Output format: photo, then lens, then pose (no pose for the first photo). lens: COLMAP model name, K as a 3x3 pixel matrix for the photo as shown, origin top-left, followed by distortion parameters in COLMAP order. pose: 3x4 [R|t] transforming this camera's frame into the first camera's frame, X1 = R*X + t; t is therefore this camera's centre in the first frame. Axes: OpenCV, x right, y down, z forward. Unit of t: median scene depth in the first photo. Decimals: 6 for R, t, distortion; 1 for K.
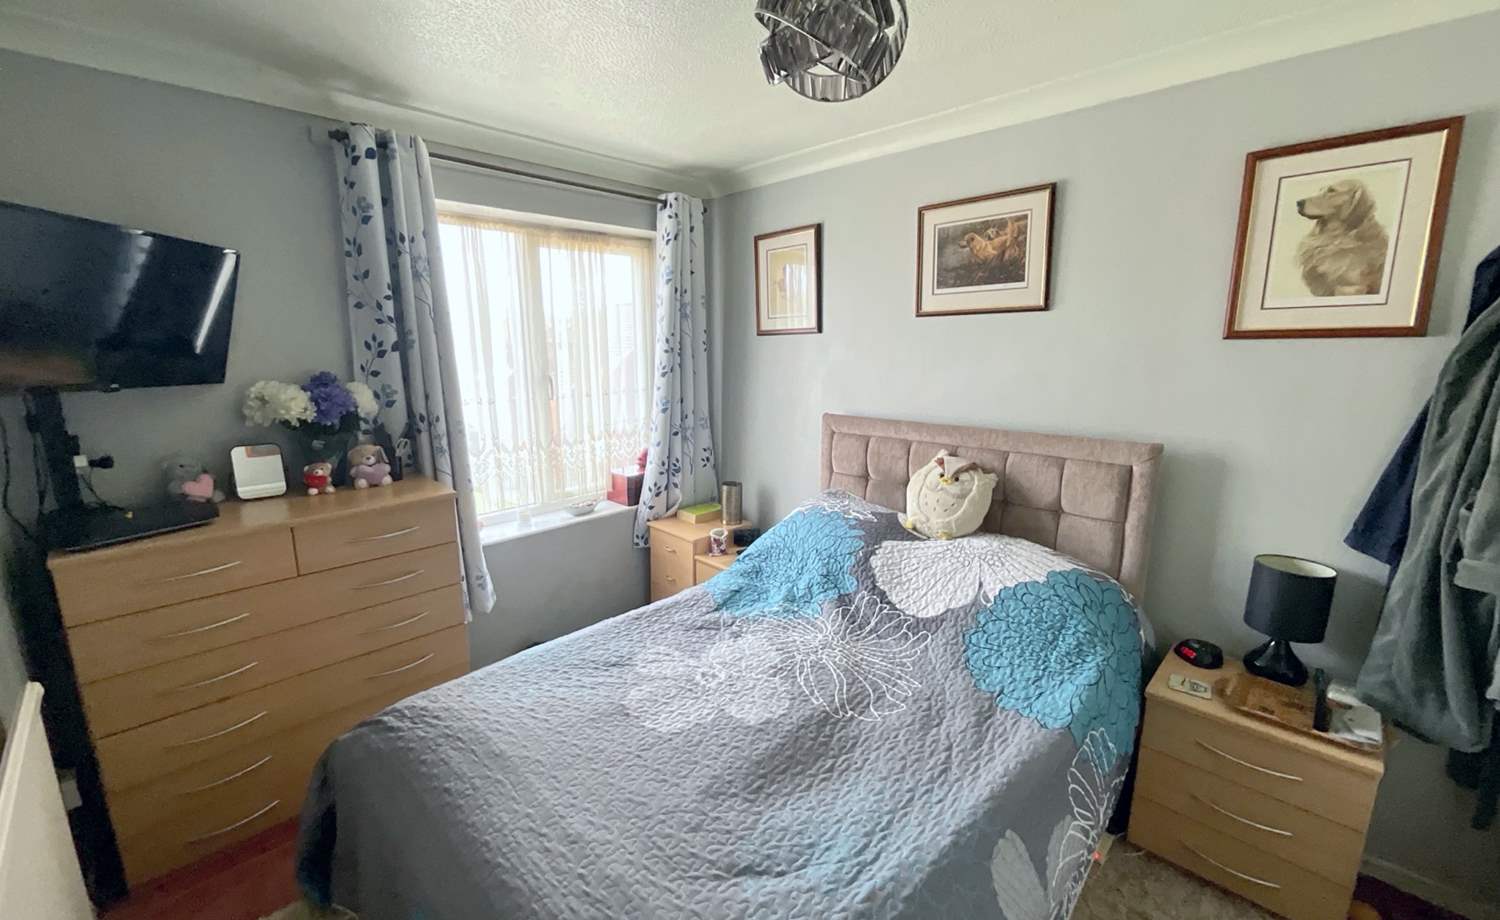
lens RADIAL K [[608.3, 0, 748.4], [0, 608.3, 456.4], [0, 0, 1]] dist [-0.006846, 0.001986]
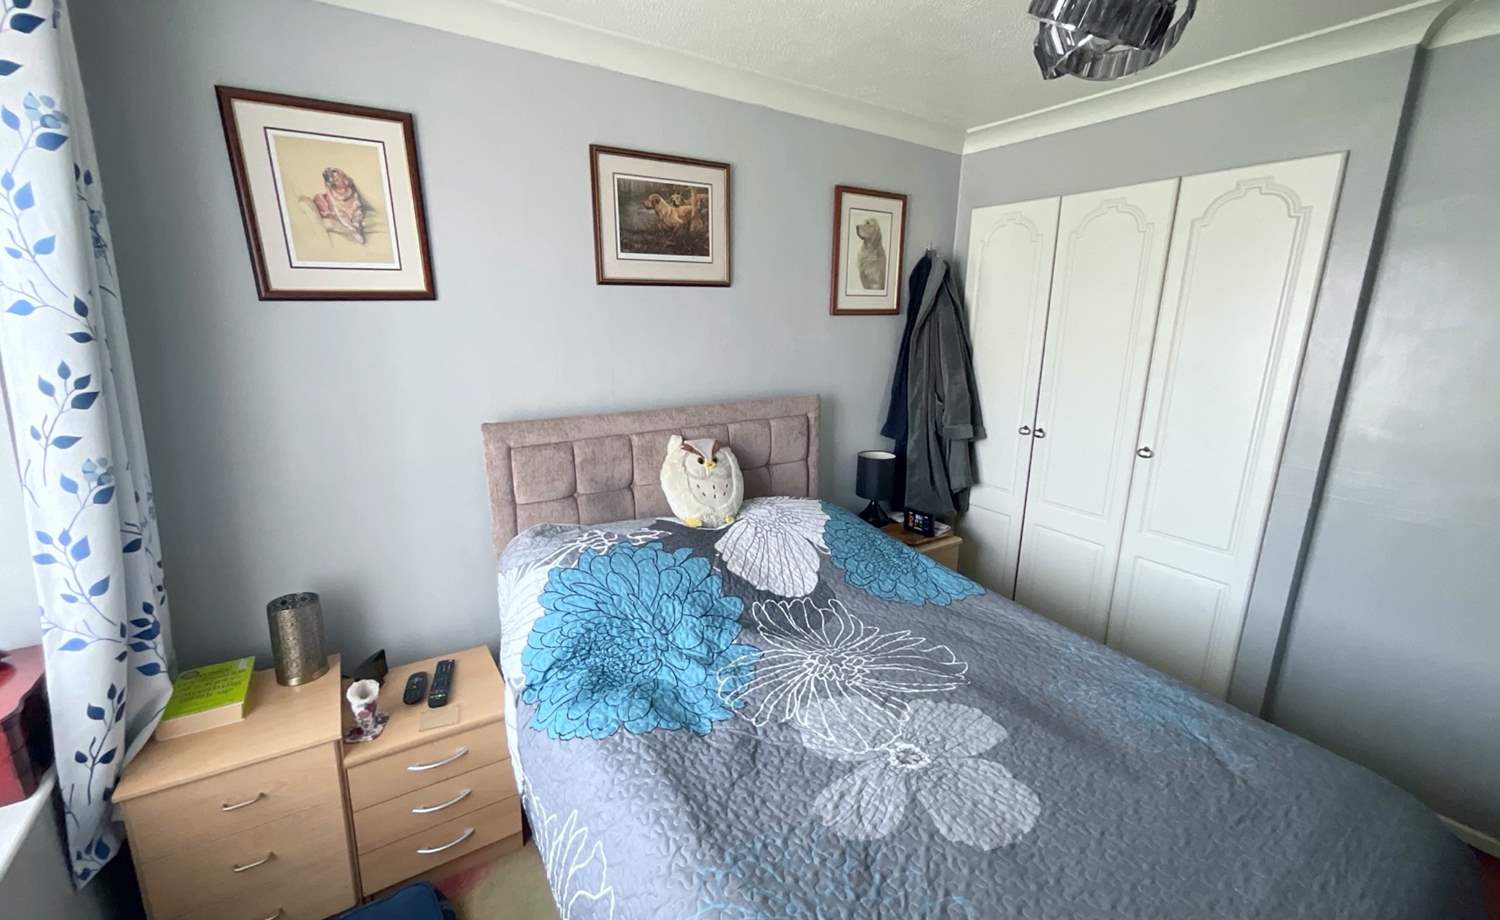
lens RADIAL K [[608.3, 0, 751.3], [0, 608.3, 457.0], [0, 0, 1]] dist [-0.006846, 0.001986]
pose [[0.204690, -0.218901, 0.954036, -0.579798], [0.173276, 0.967383, 0.184786, -0.139539], [-0.963368, 0.127488, 0.235943, 0.739031]]
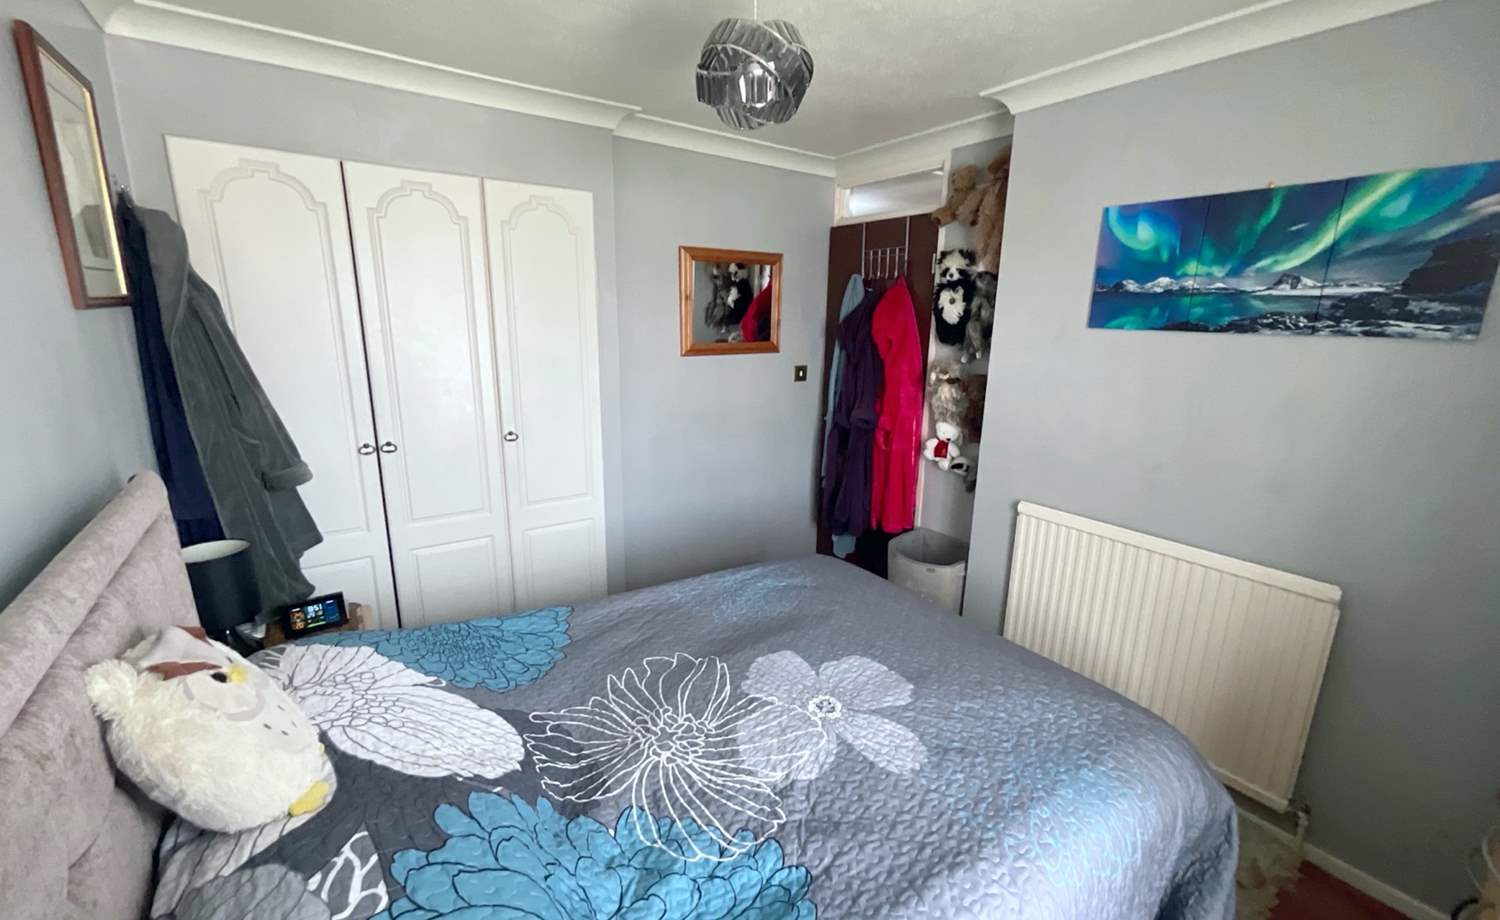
lens RADIAL K [[608.3, 0, 746.9], [0, 608.3, 458.1], [0, 0, 1]] dist [-0.006846, 0.001986]
pose [[-0.981209, -0.060402, 0.183249, -0.070052], [0.020630, 0.911451, 0.410890, -0.255351], [-0.191841, 0.406949, -0.893078, 1.278338]]
